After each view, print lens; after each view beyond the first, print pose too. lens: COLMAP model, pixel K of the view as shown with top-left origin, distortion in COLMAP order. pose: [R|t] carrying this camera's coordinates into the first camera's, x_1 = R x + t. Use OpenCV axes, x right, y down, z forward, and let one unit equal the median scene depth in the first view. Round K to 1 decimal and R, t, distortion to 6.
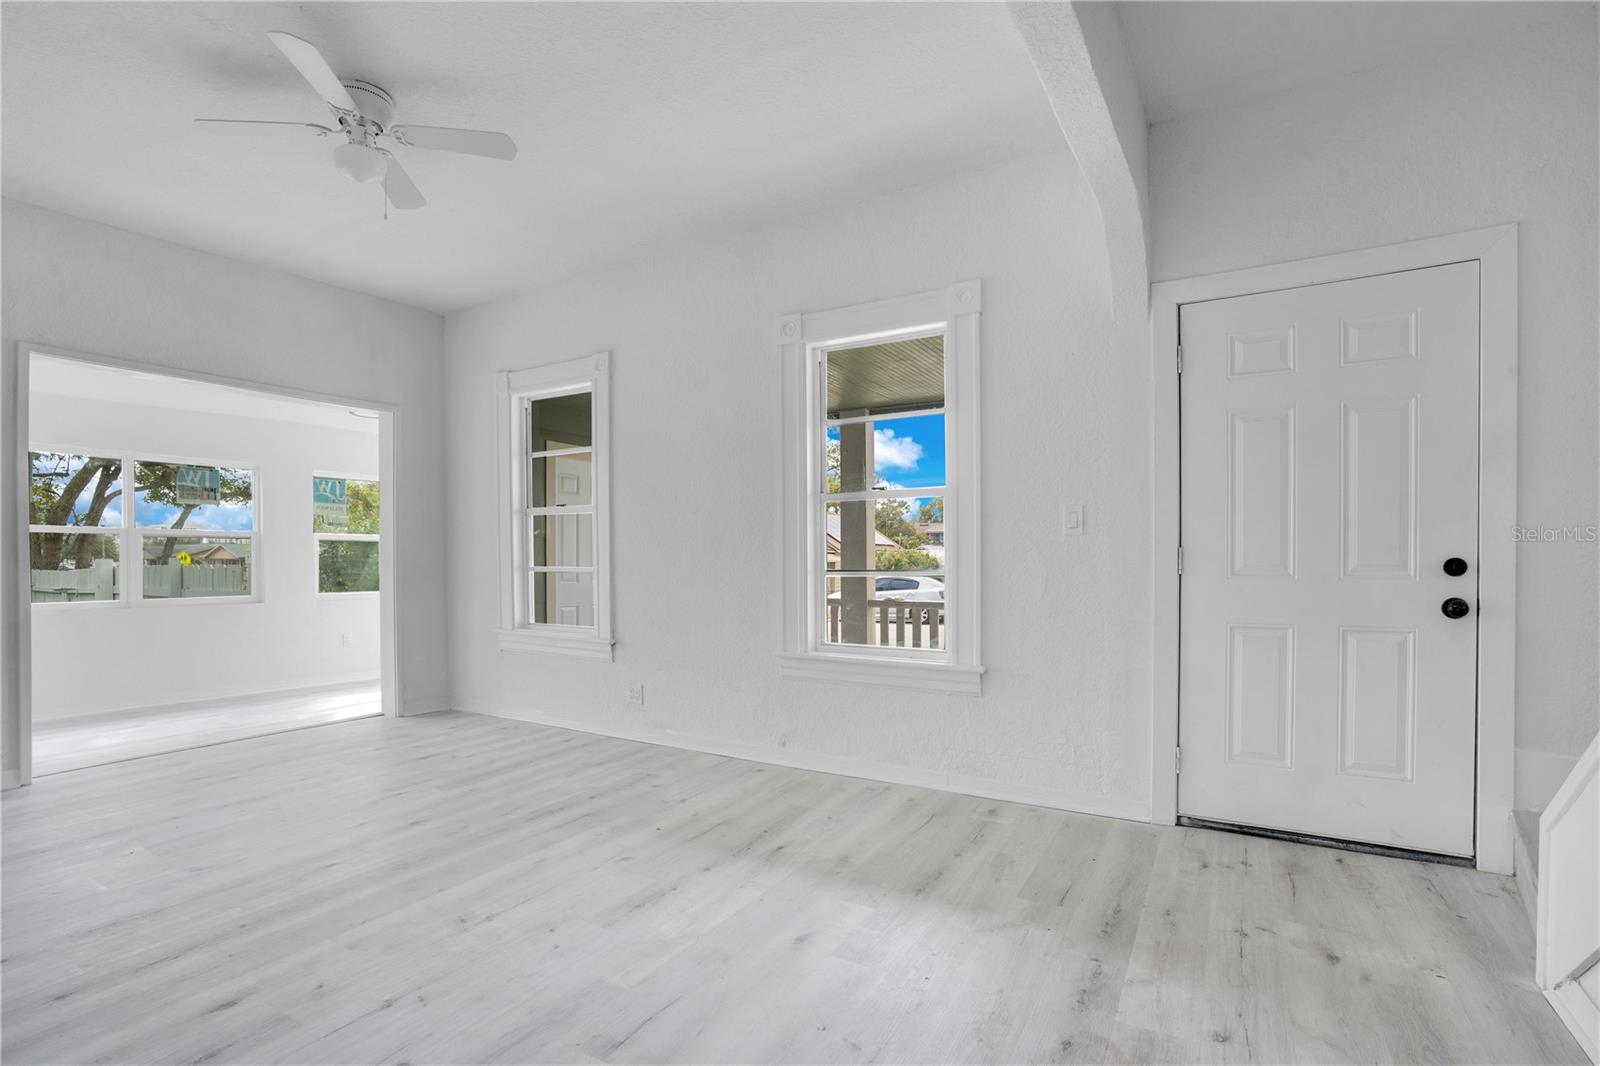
lens RADIAL K [[785.6, 0, 800.0], [0, 785.6, 533.0], [0, 0, 1]] dist [-0.063899, 0.027244]
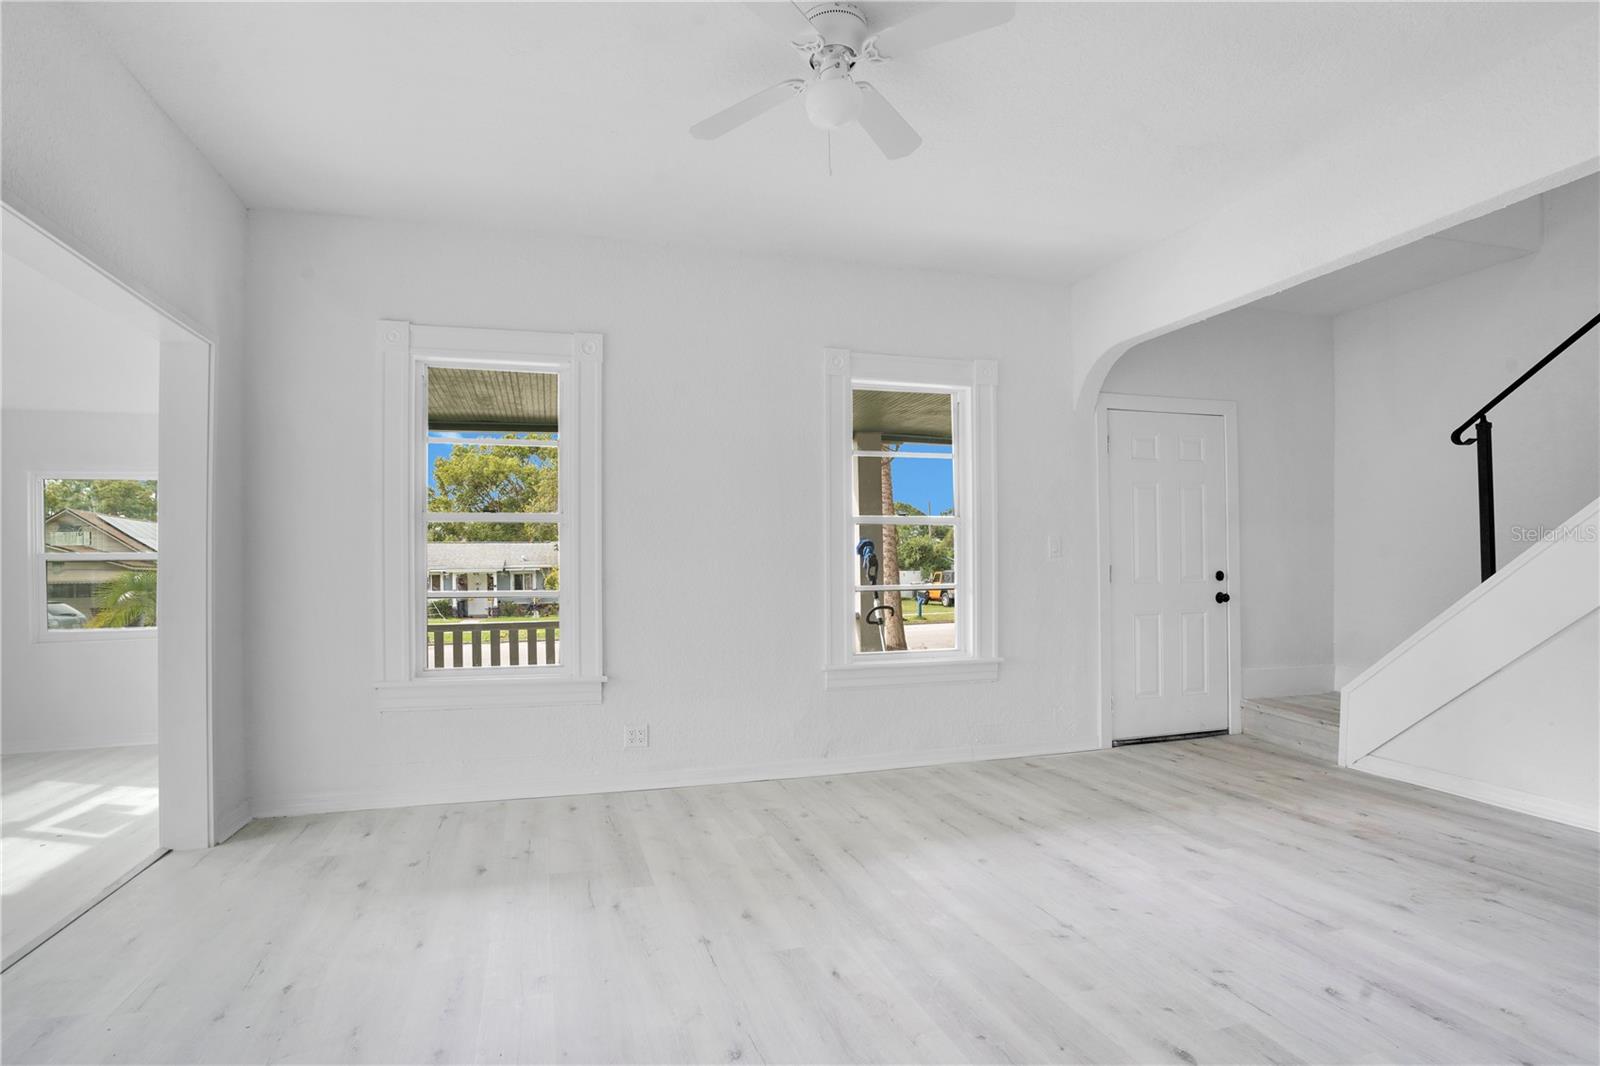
lens RADIAL K [[785.6, 0, 800.0], [0, 785.6, 533.0], [0, 0, 1]] dist [-0.063899, 0.027244]
pose [[0.671298, 0.023683, 0.740809, -0.977628], [-0.015899, 0.999720, -0.017553, -0.009468], [-0.741017, 0.000005, 0.671487, 0.378573]]
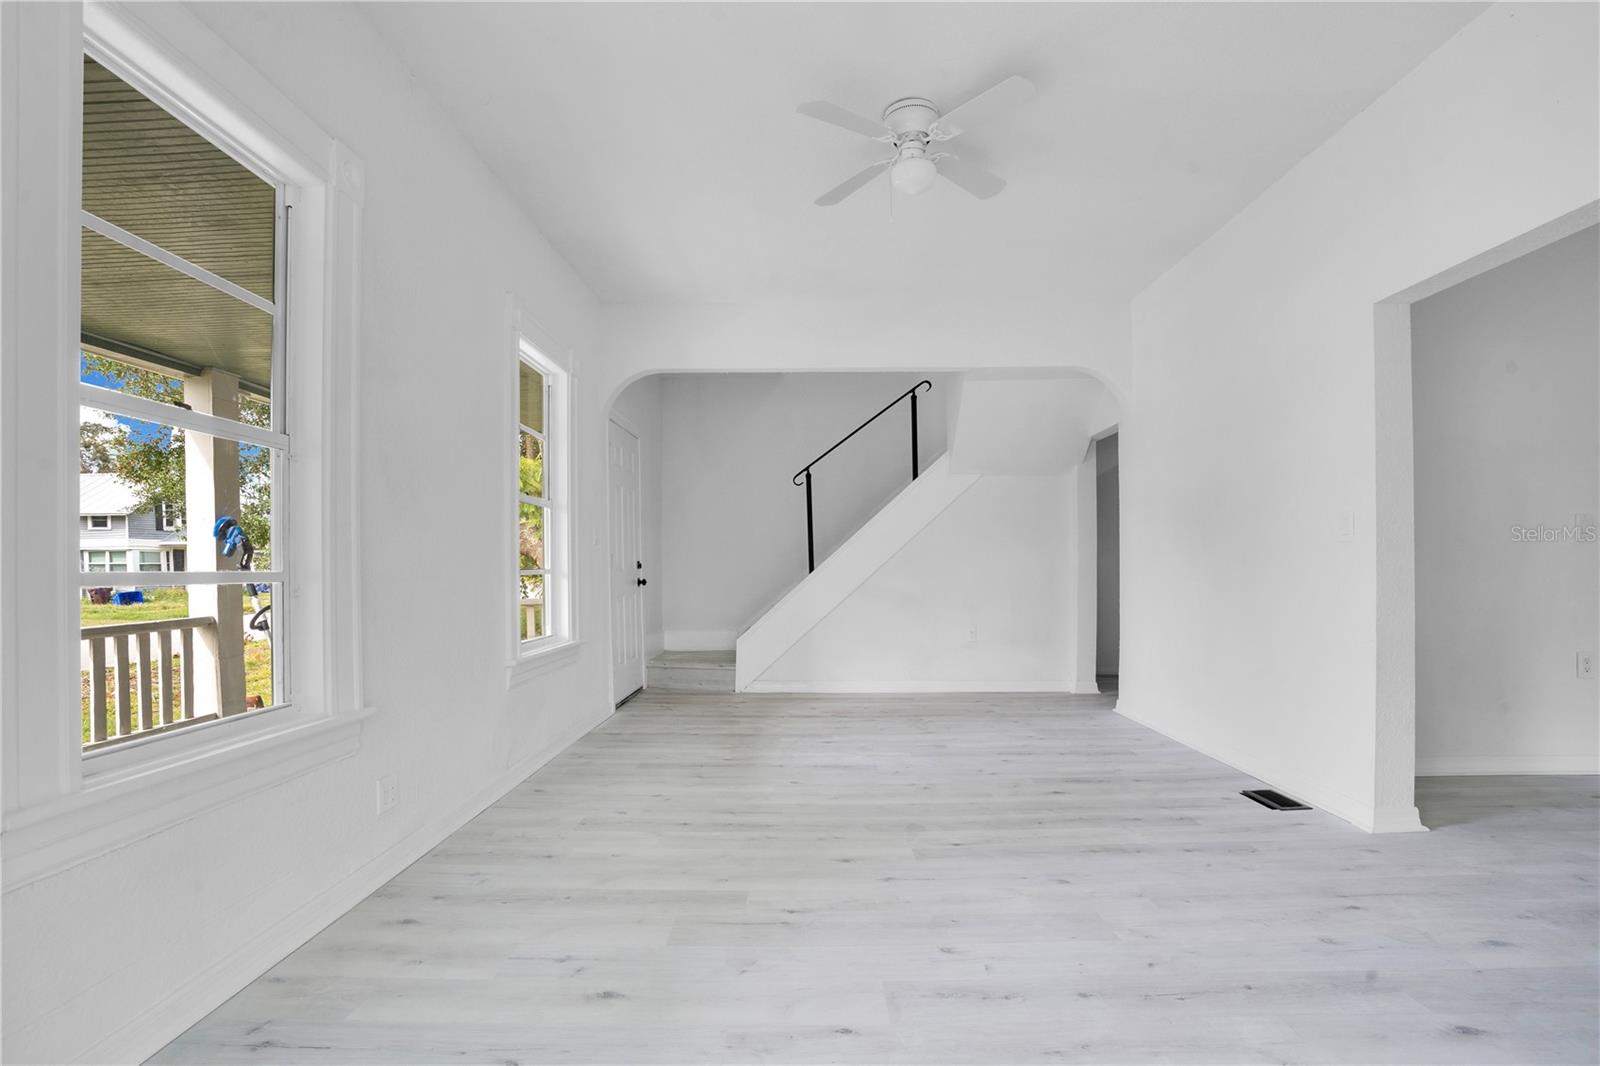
lens RADIAL K [[750.9, 0, 808.2], [0, 750.9, 567.7], [0, 0, 1]] dist [-0.059501, 0.000259]
pose [[-0.509580, -0.002144, 0.860421, -1.096807], [-0.024800, 0.999618, -0.012197, 0.052388], [-0.860066, -0.027554, -0.509439, 1.344582]]
